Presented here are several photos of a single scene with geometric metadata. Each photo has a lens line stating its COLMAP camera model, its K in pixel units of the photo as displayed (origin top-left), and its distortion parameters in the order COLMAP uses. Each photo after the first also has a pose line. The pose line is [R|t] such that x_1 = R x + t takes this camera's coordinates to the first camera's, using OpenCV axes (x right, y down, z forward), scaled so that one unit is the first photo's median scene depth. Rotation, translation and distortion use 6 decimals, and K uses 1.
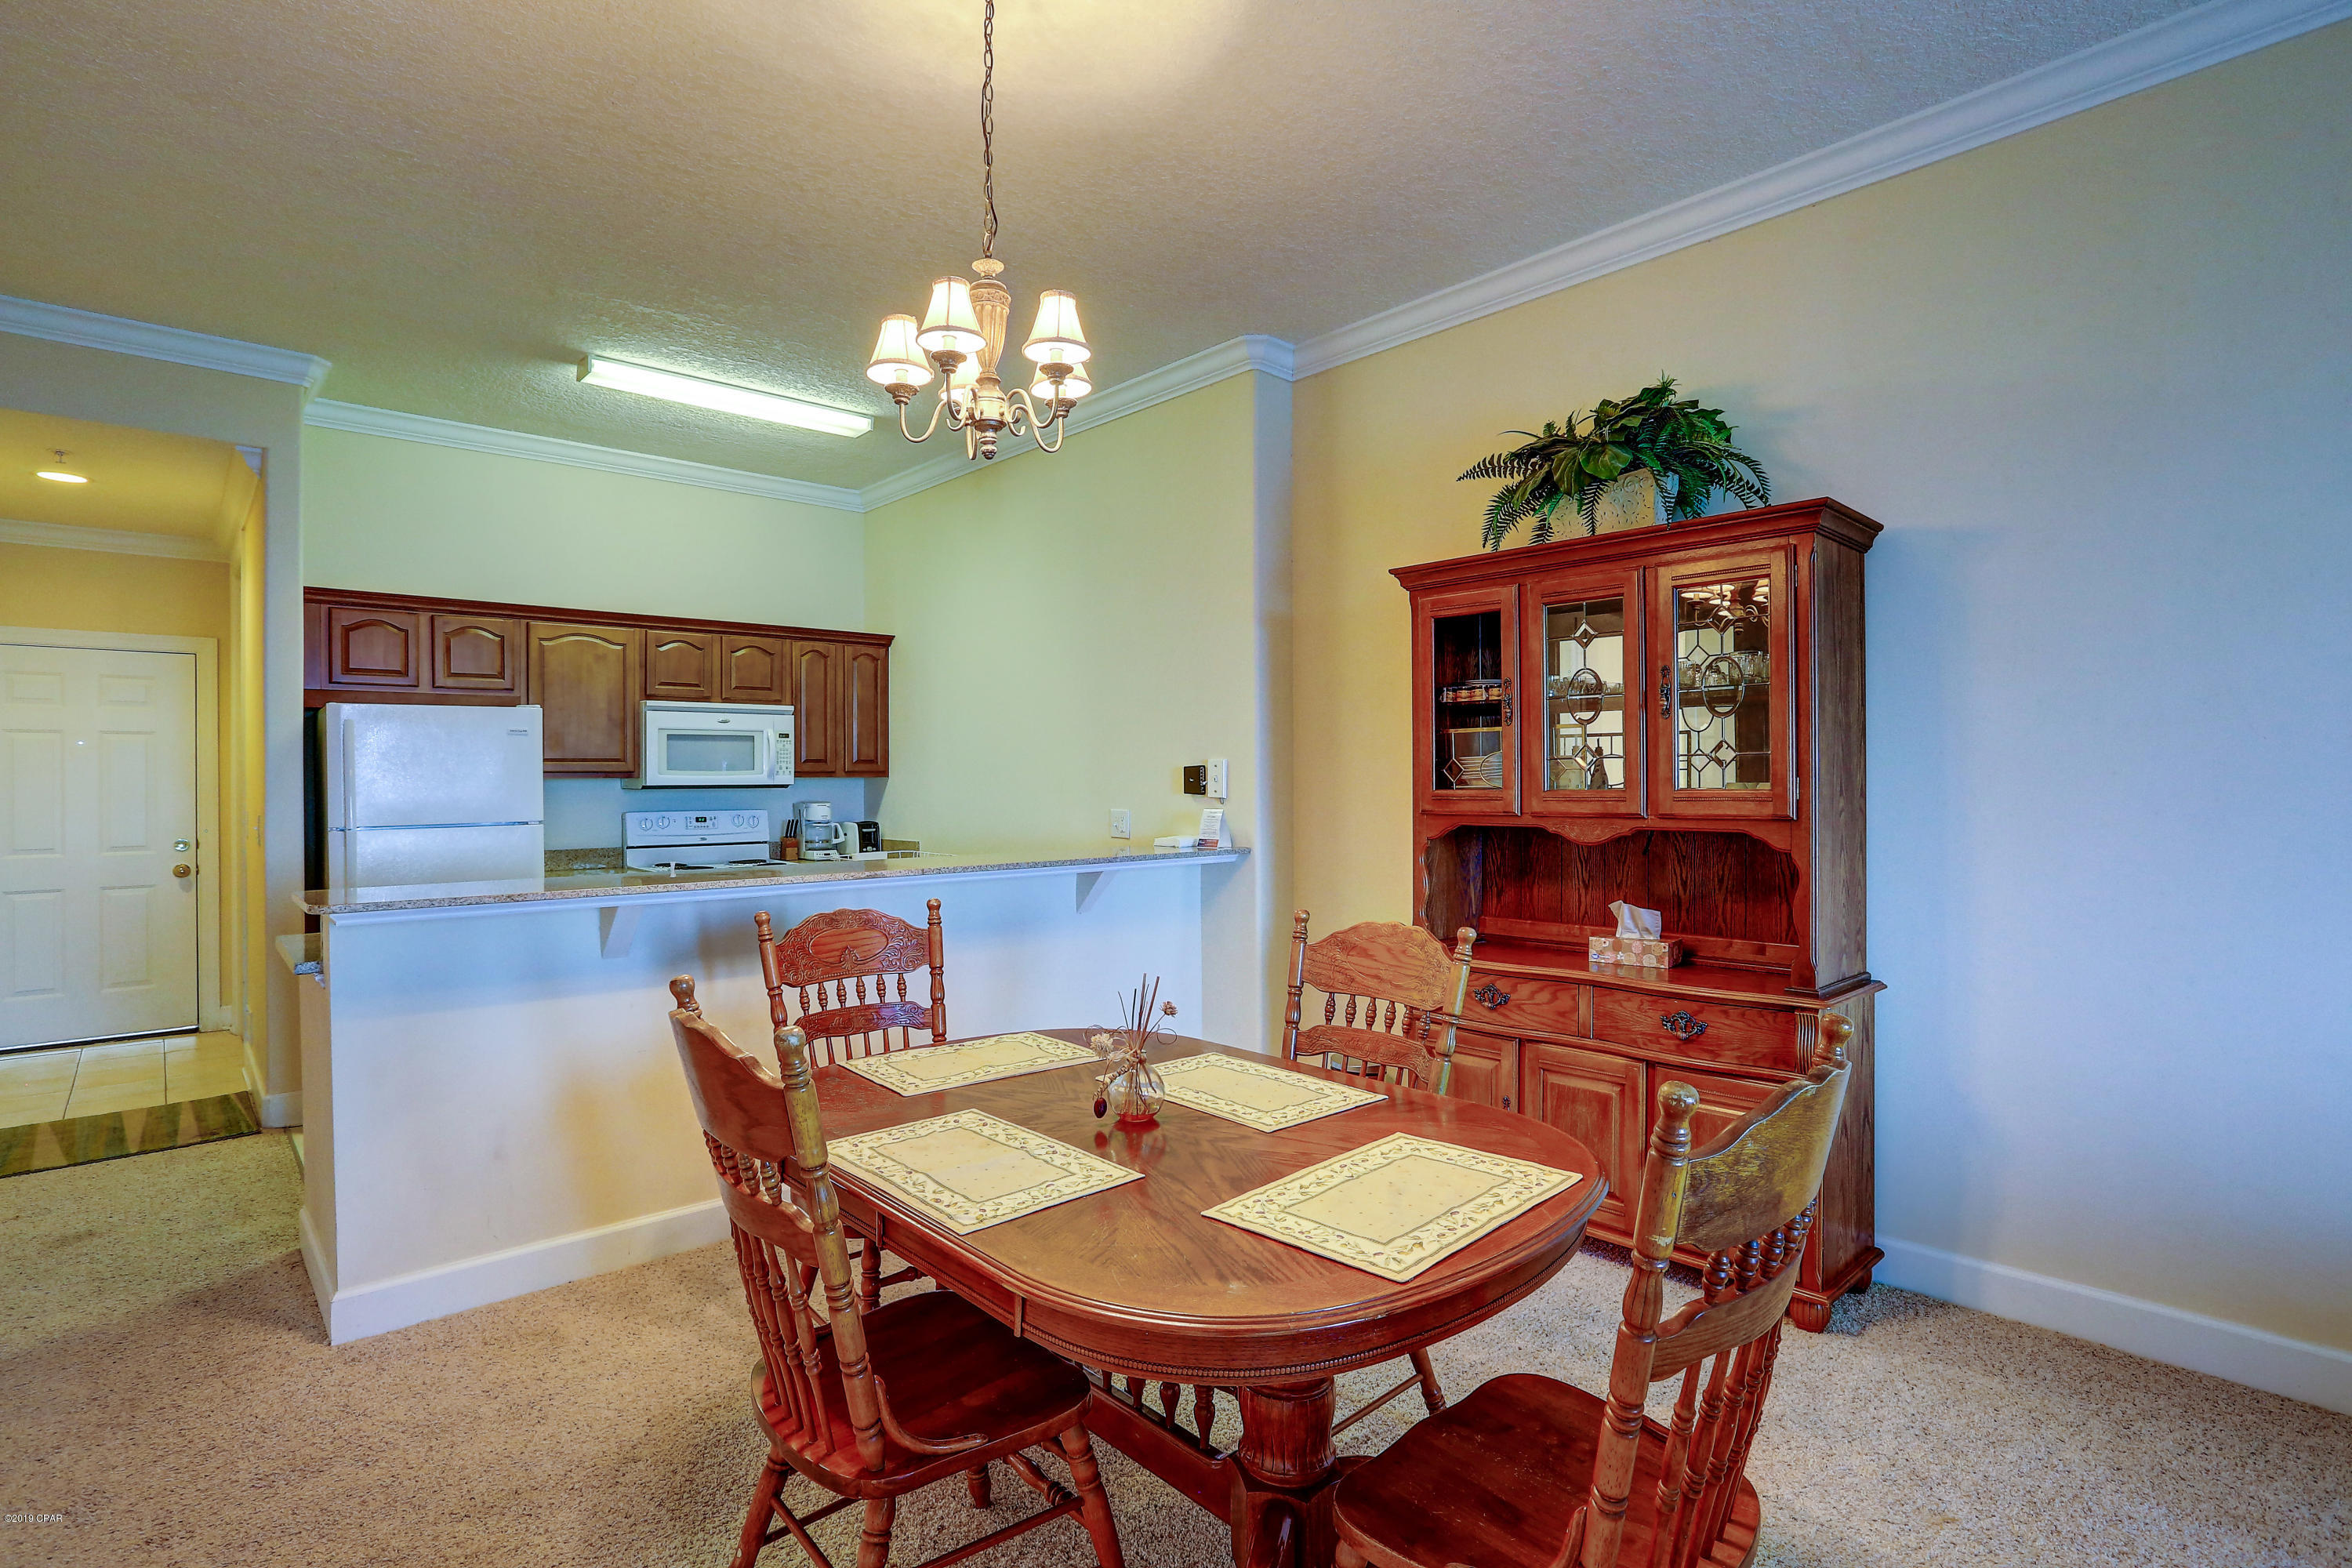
lens RADIAL K [[1150.5, 0, 1180.6], [0, 1150.5, 773.4], [0, 0, 1]] dist [-0.028814, 0.003679]
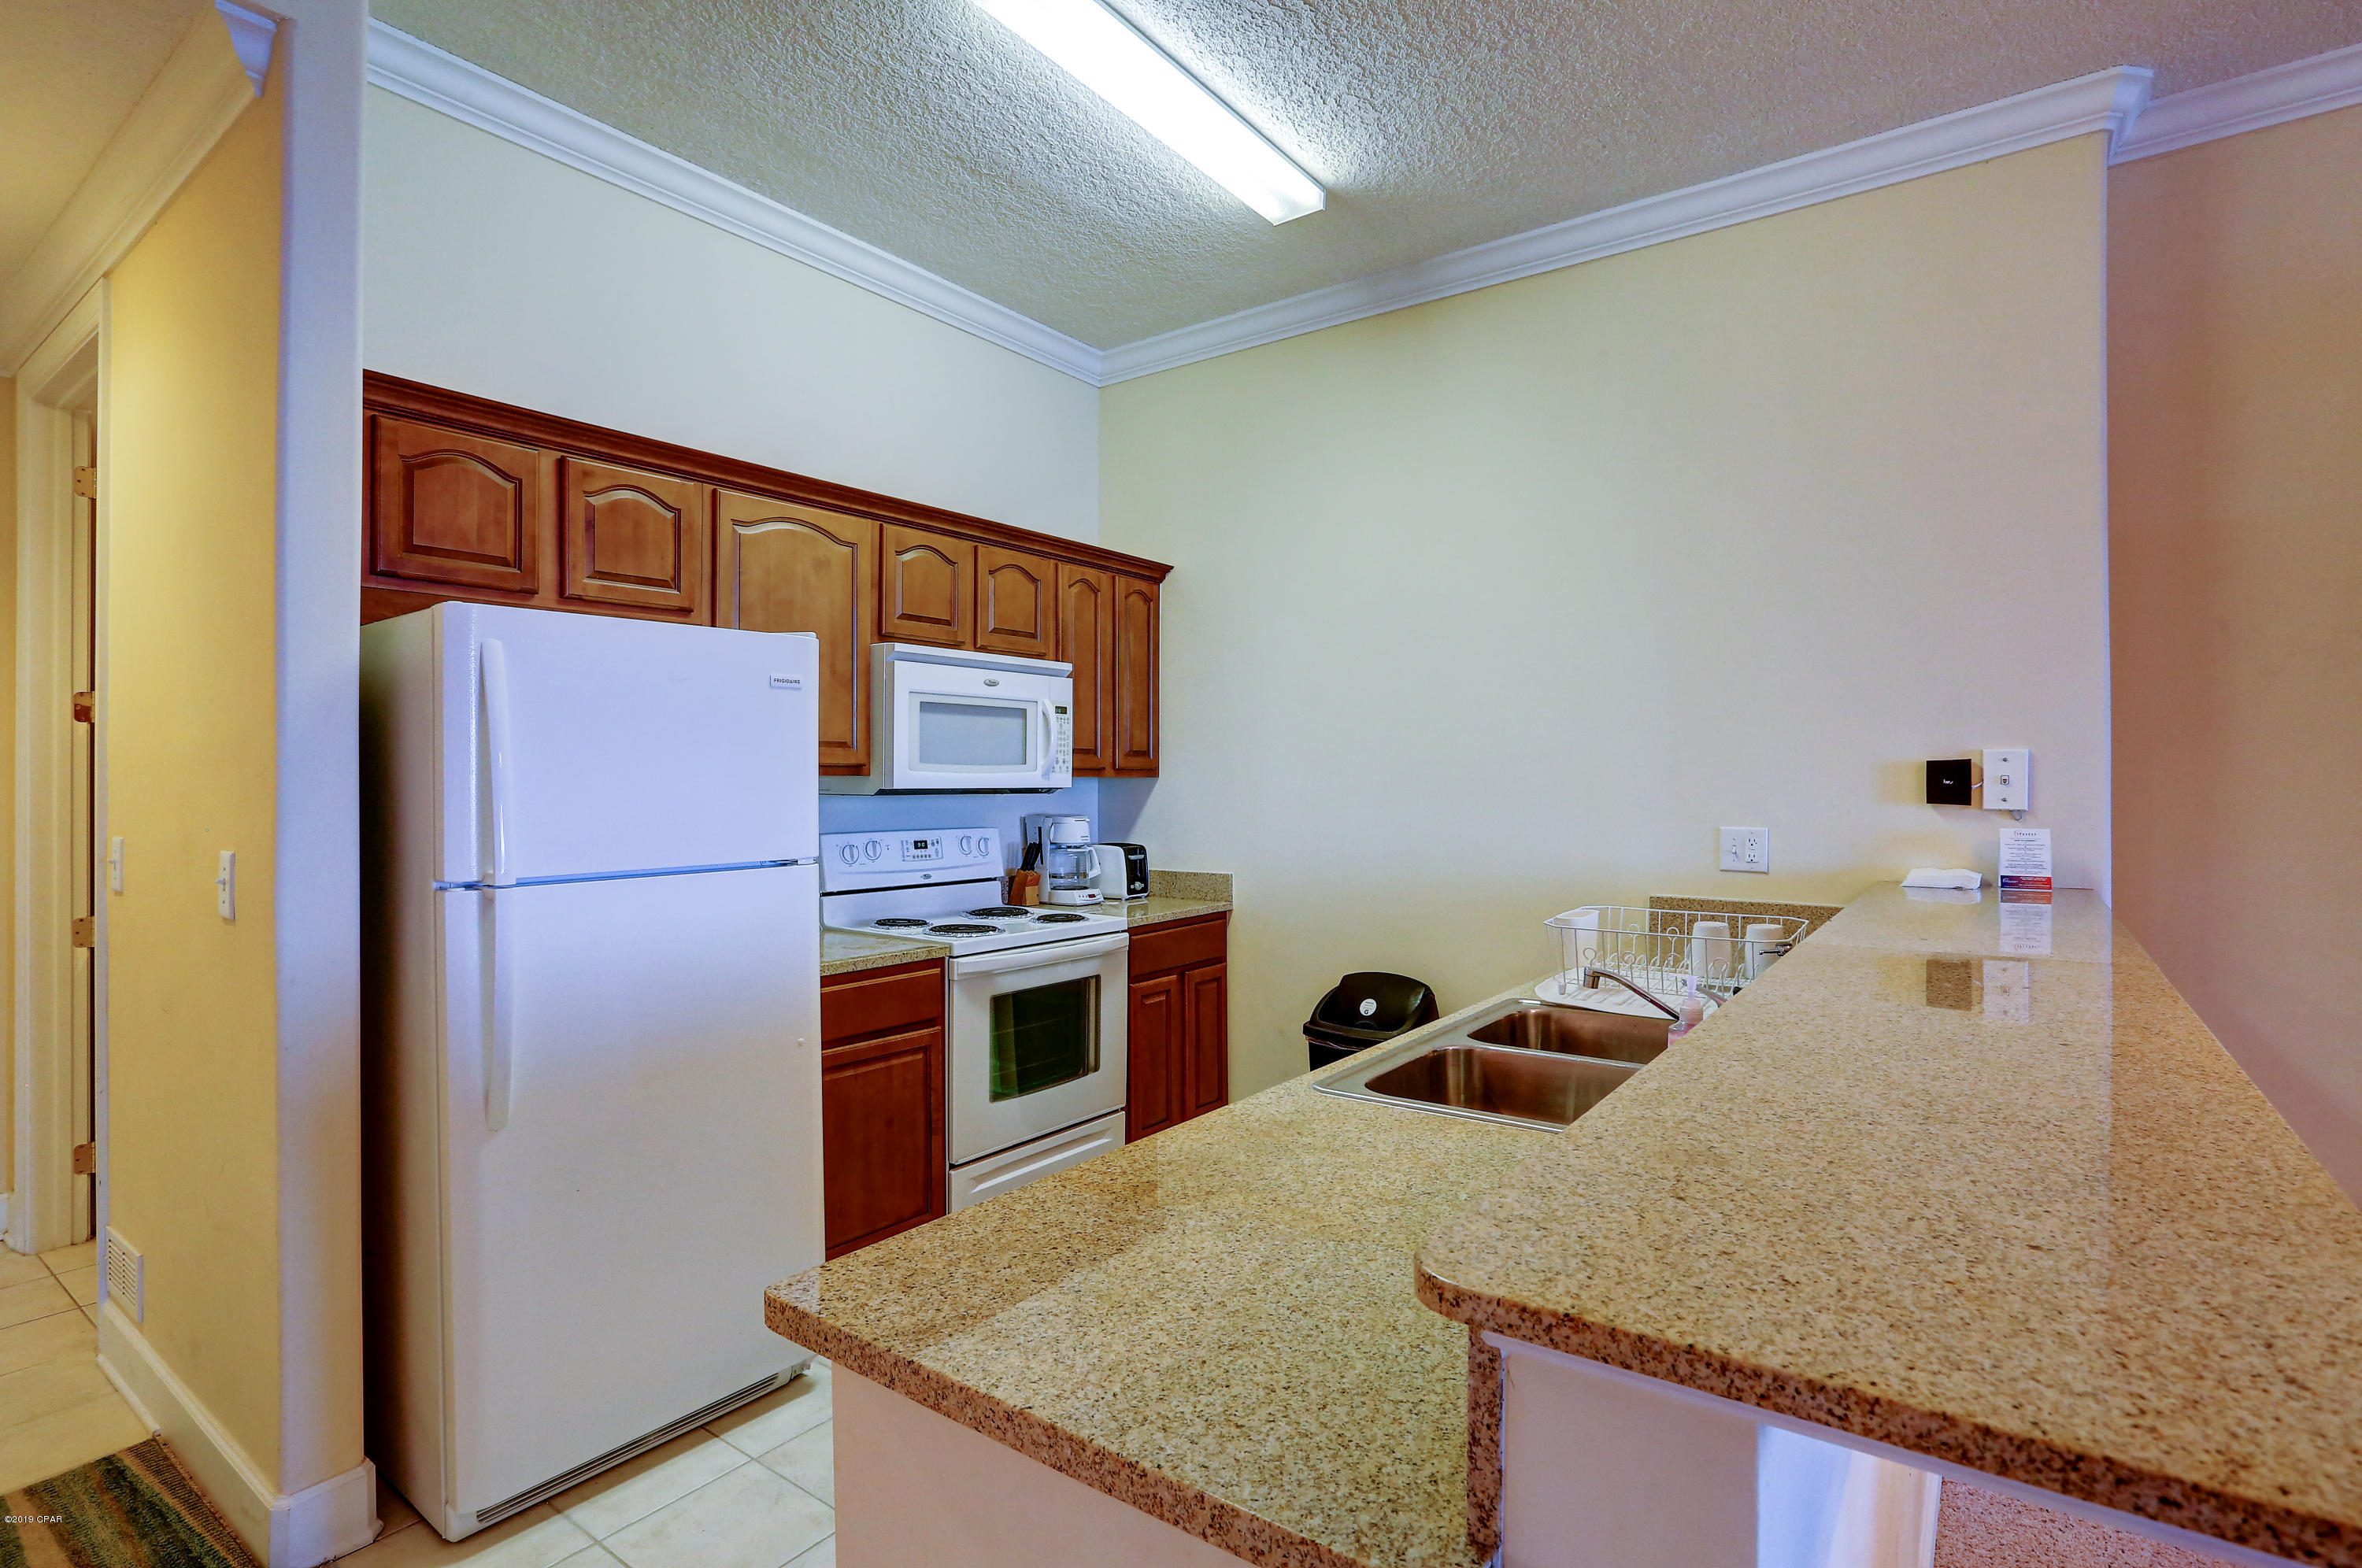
lens RADIAL K [[1155.3, 0, 1191.7], [0, 1155.3, 773.7], [0, 0, 1]] dist [-0.028814, 0.003679]
pose [[0.978449, 0.005484, 0.206417, -0.427512], [-0.004476, 0.999976, -0.005352, 0.005211], [-0.206441, 0.004313, 0.978450, 0.385017]]
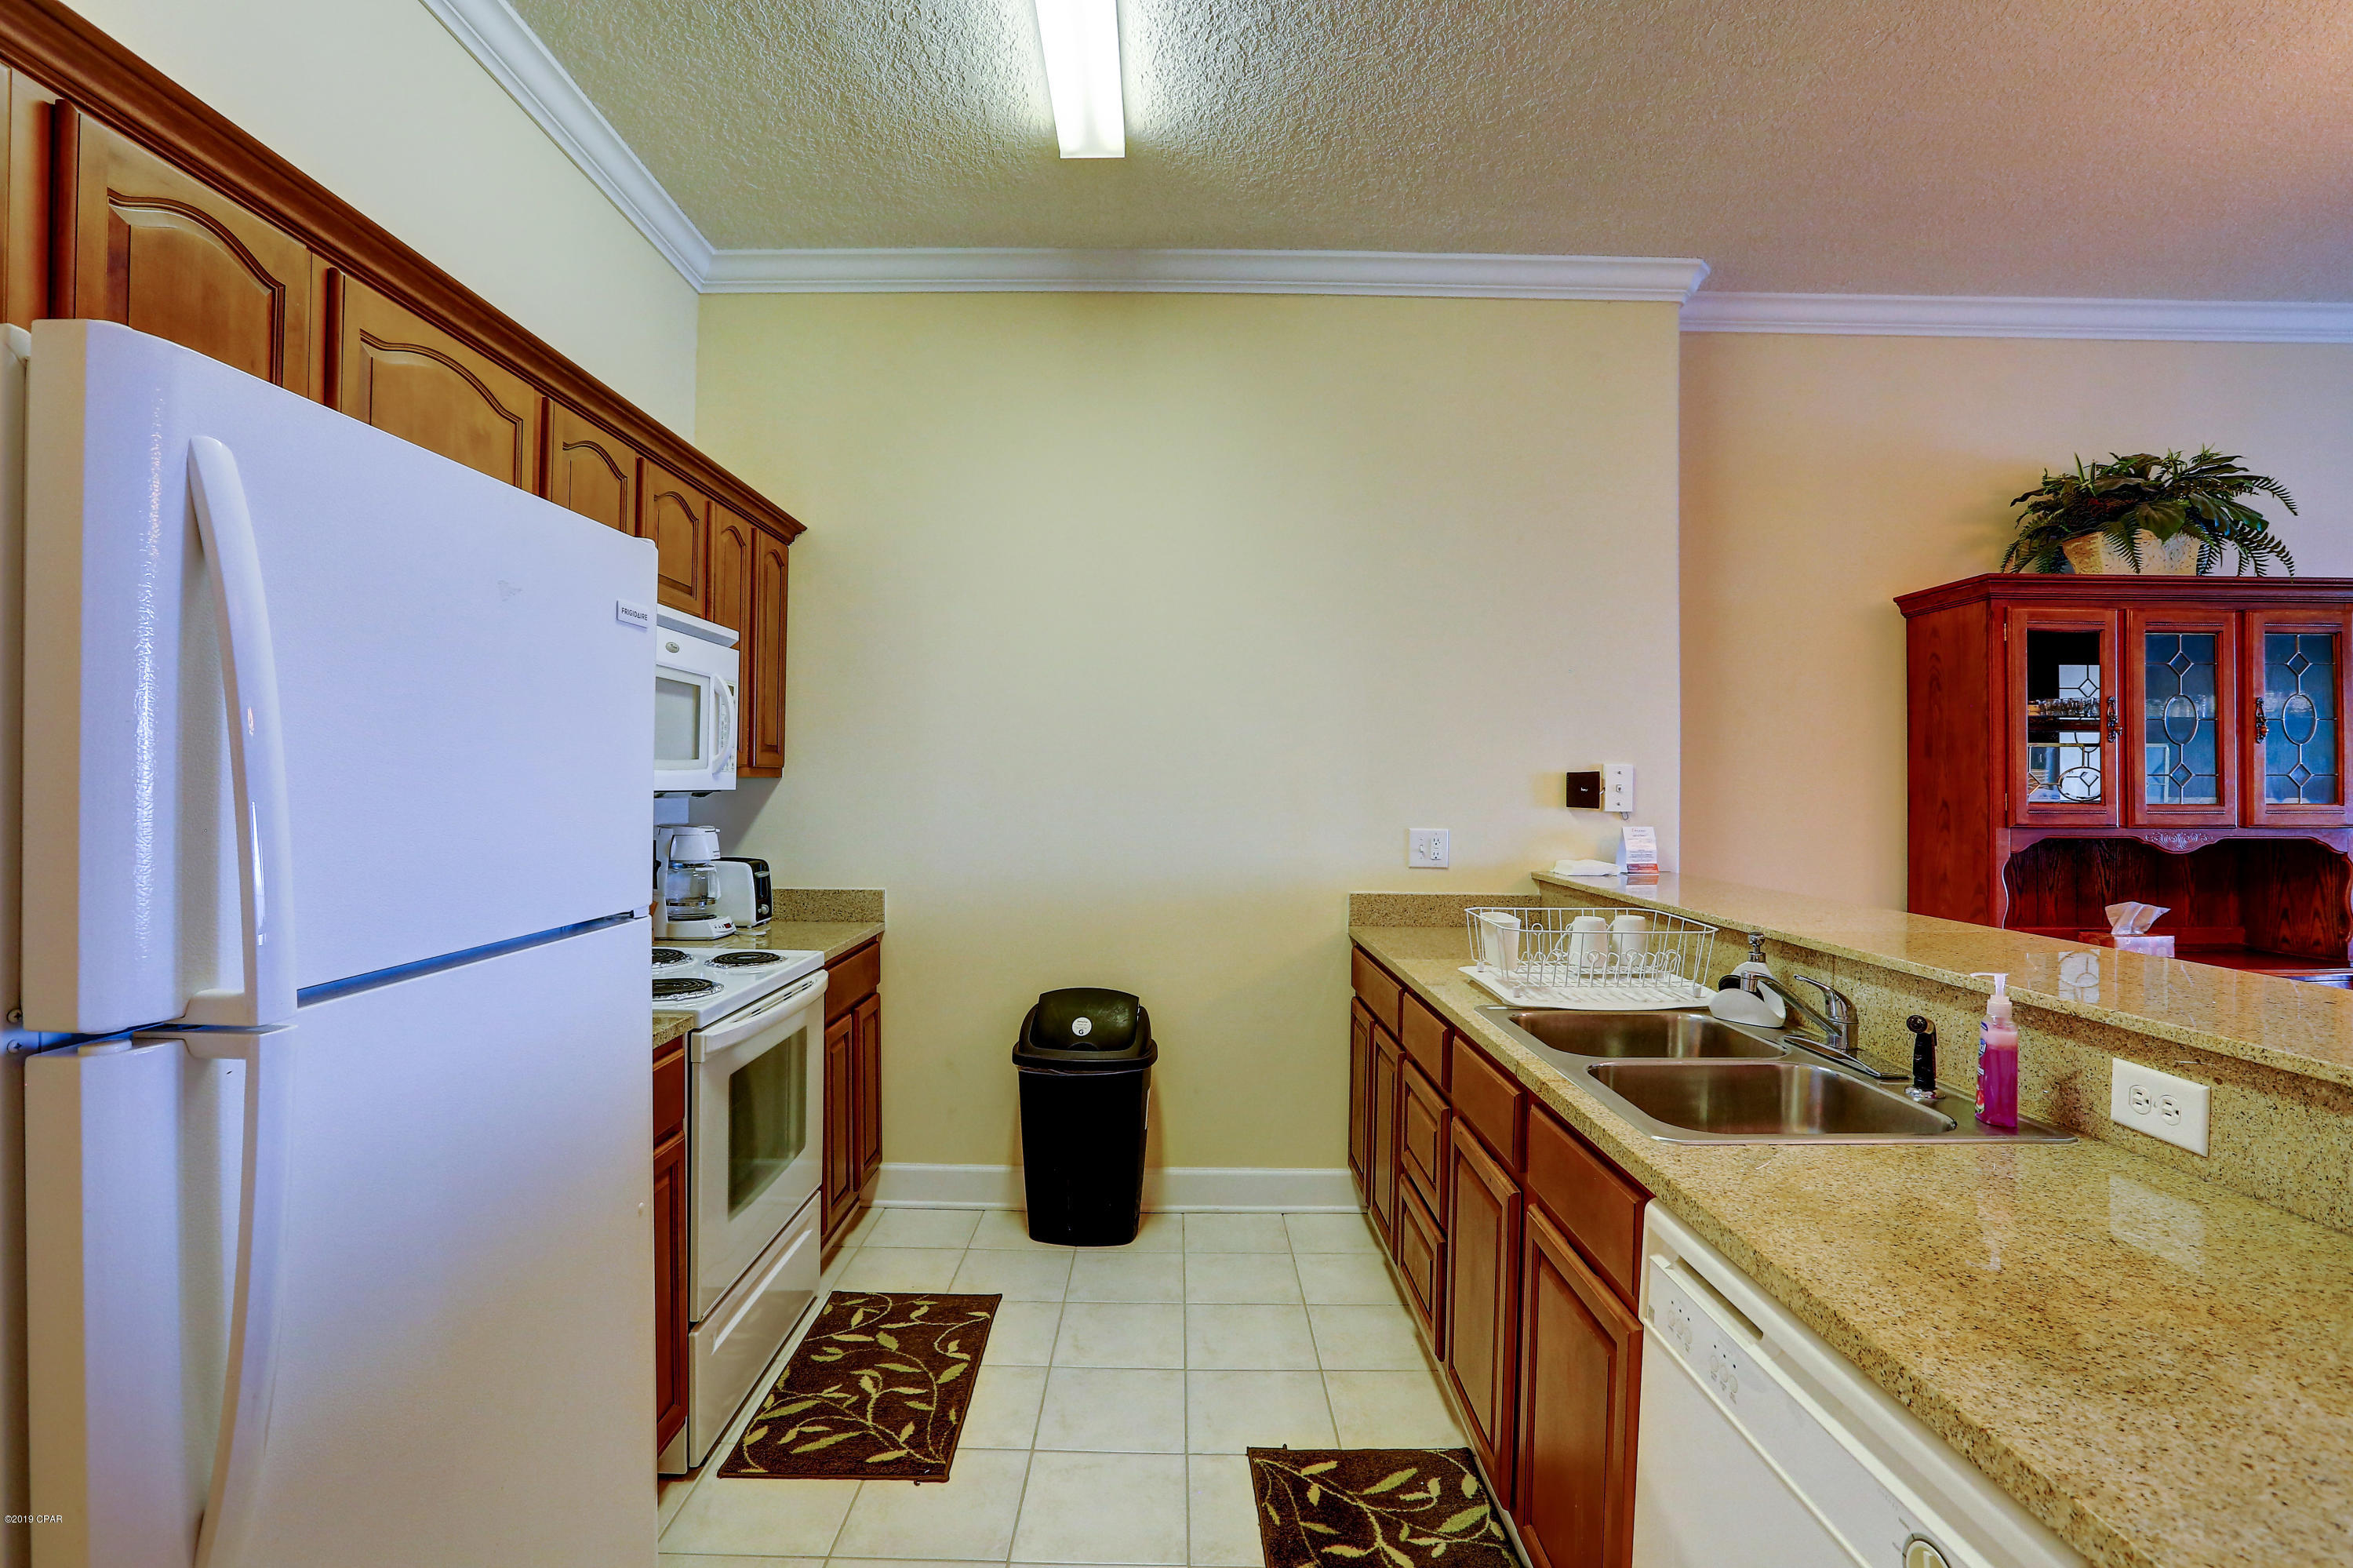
lens RADIAL K [[1056.8, 0, 1174.9], [0, 1056.8, 783.5], [0, 0, 1]] dist [-0.026915, 0.003916]
pose [[0.666751, 0.011446, 0.745193, -0.581253], [-0.012985, 0.999909, -0.003740, 0.006144], [-0.745168, -0.007182, 0.666838, 0.589345]]
